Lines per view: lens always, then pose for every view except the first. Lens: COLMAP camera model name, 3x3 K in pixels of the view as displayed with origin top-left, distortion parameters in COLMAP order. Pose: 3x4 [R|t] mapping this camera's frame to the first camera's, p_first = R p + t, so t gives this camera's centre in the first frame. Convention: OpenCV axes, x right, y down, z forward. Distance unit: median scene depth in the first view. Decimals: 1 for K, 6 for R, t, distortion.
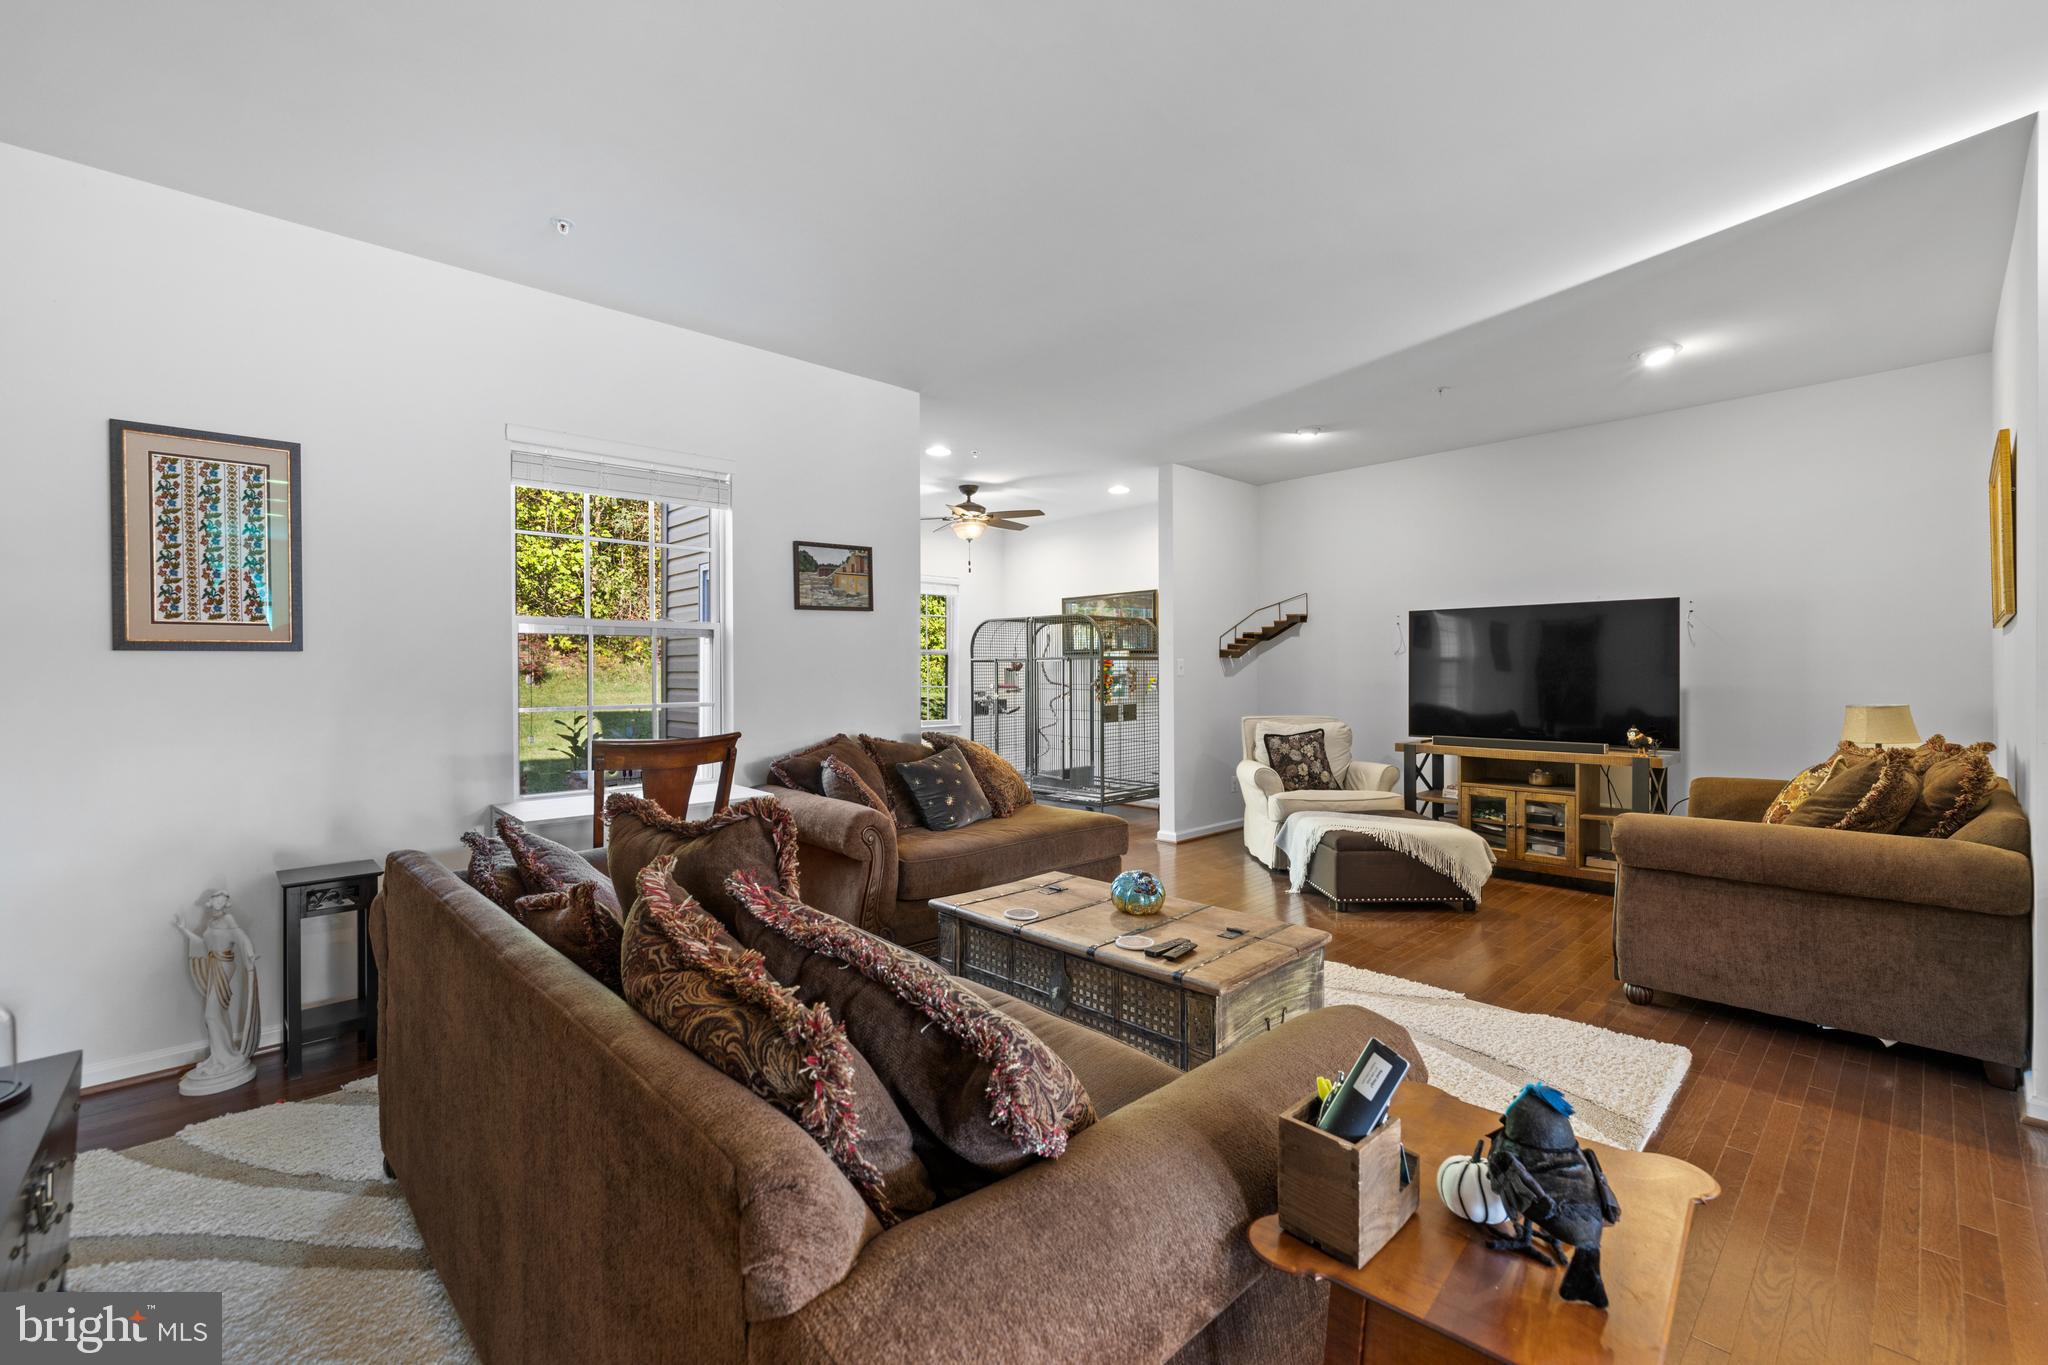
lens RADIAL K [[861.6, 0, 1011.9], [0, 861.6, 667.3], [0, 0, 1]] dist [0.001039, 0.000069]
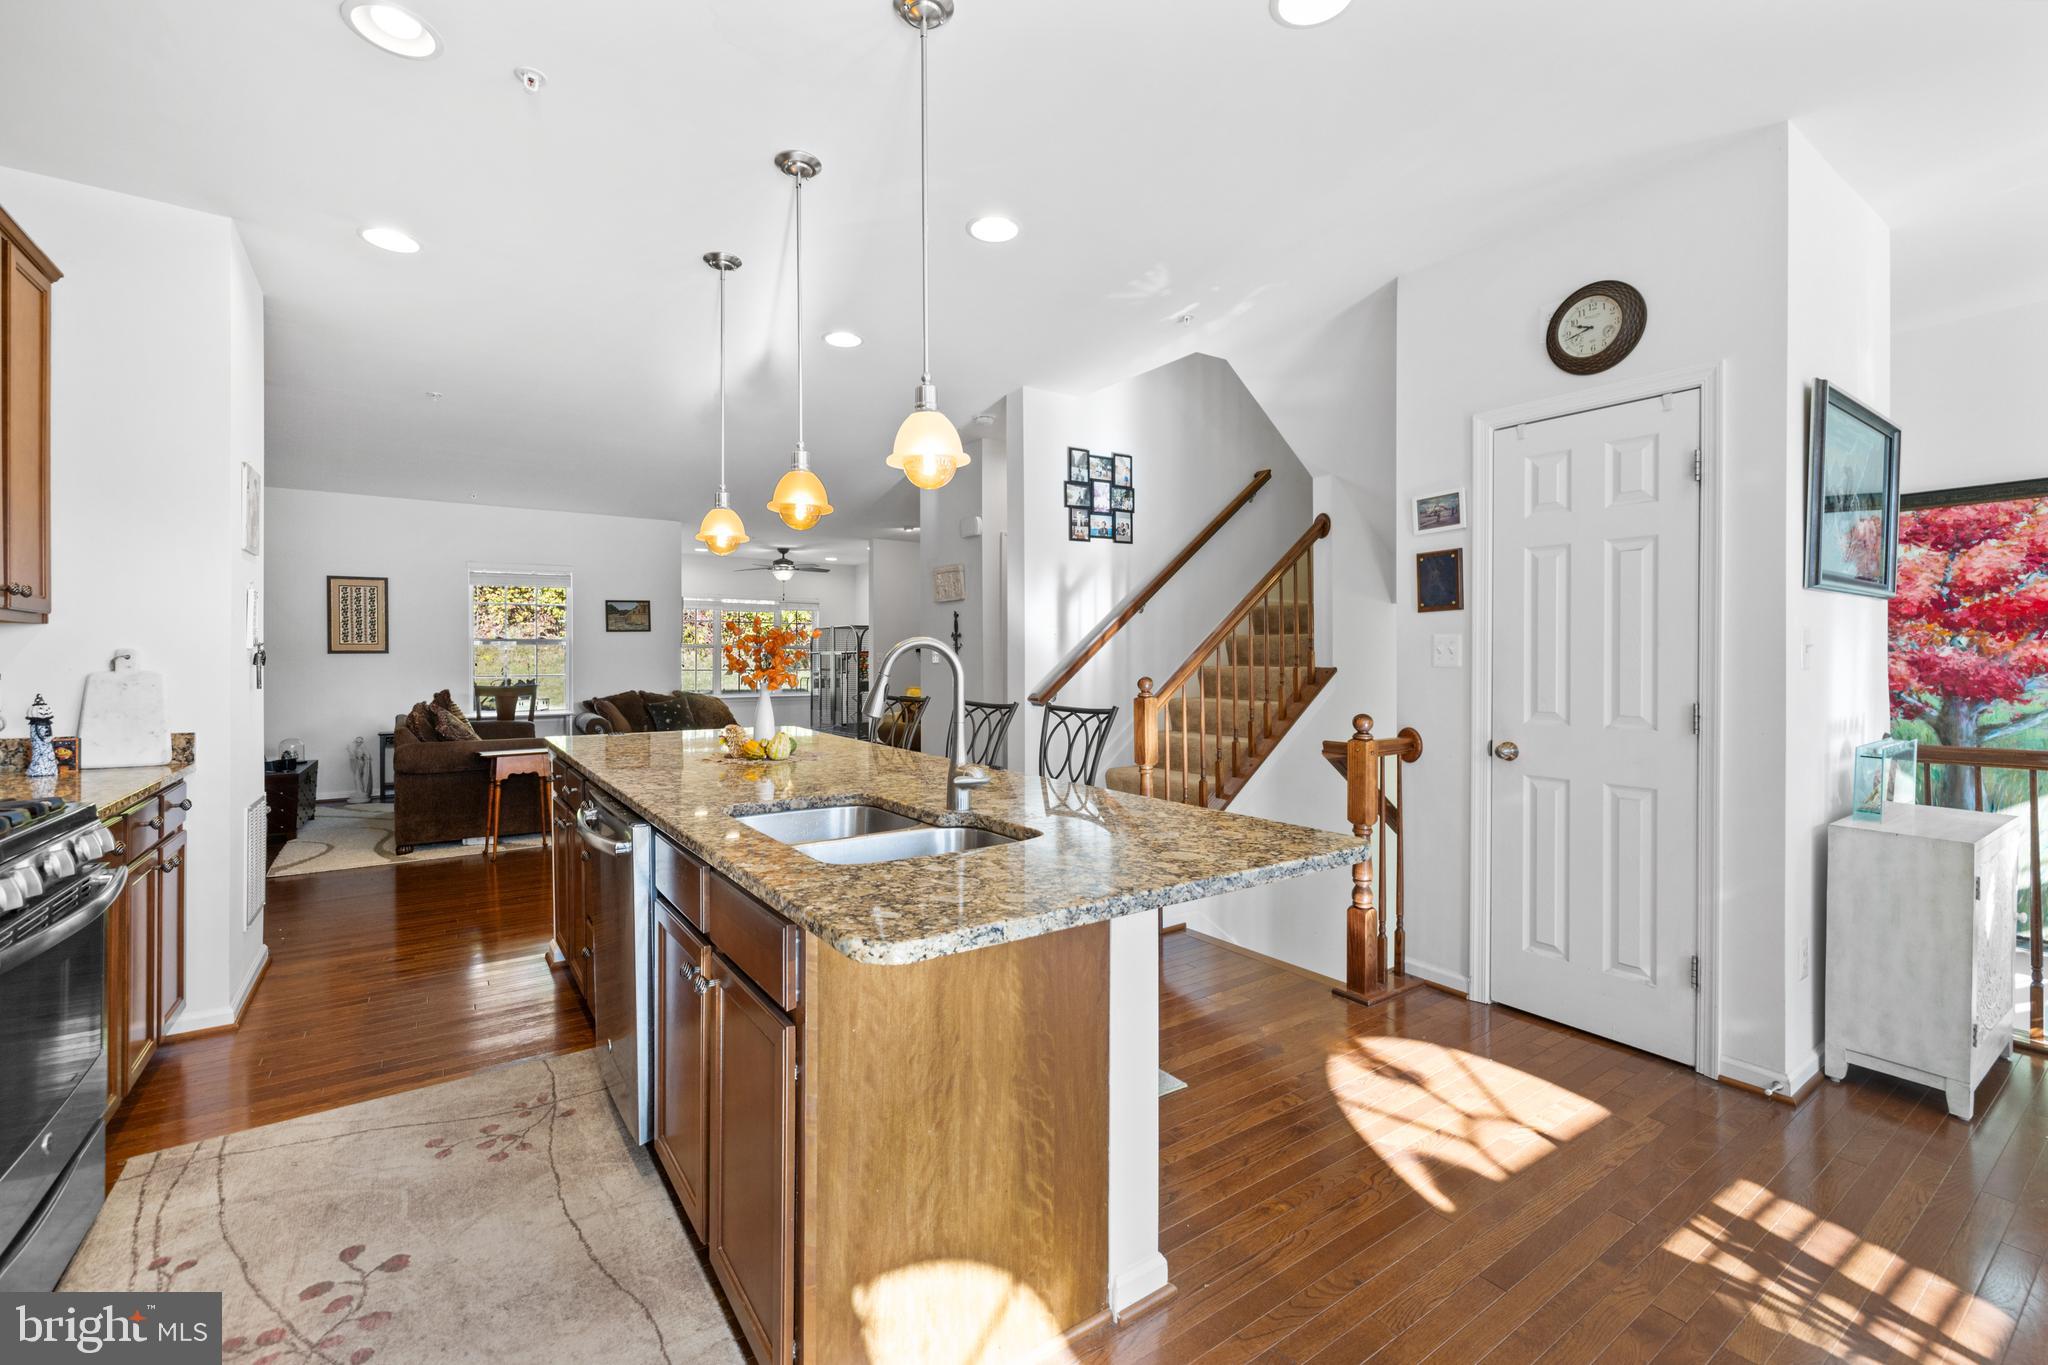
lens RADIAL K [[861.6, 0, 1011.9], [0, 861.6, 667.3], [0, 0, 1]] dist [0.001039, 0.000069]
pose [[0.988262, 0.006247, -0.152640, 1.194240], [-0.003772, 0.999857, 0.016495, -0.019823], [0.152721, -0.015725, 0.988144, -1.083493]]
